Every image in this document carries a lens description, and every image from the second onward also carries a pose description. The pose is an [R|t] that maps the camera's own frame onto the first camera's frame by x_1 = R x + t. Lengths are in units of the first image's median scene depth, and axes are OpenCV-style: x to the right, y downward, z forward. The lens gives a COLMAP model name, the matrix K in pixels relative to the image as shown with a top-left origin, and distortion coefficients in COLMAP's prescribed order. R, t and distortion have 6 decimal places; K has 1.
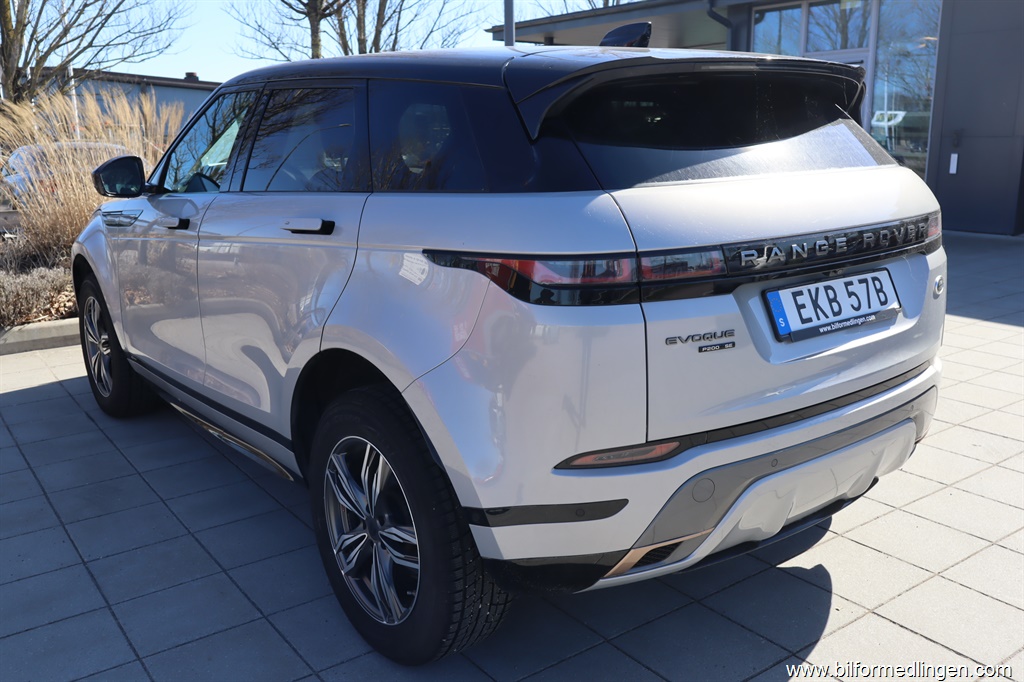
lens RADIAL K [[908.3, 0, 512.0], [0, 908.3, 341.0], [0, 0, 1]] dist [-0.019433, -0.001390]
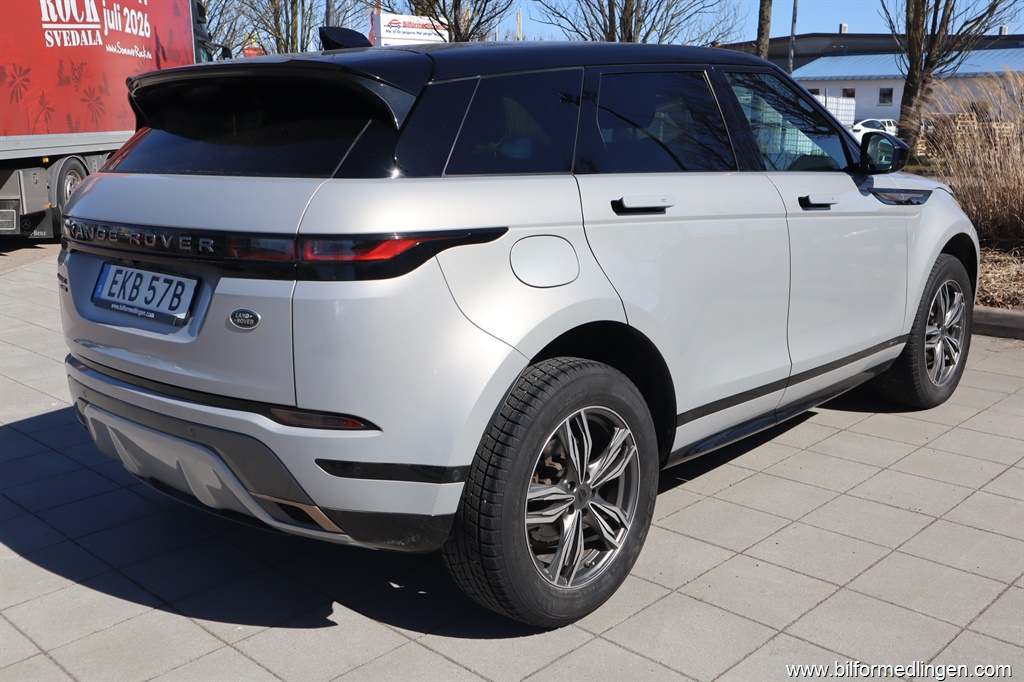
lens RADIAL K [[993.4, 0, 512.0], [0, 993.4, 341.0], [0, 0, 1]] dist [-0.002483, 0.006186]
pose [[0.161096, 0.225561, -0.960818, 1.613168], [-0.207866, 0.959450, 0.190387, -0.309221], [0.964800, 0.169050, 0.201450, 1.209415]]
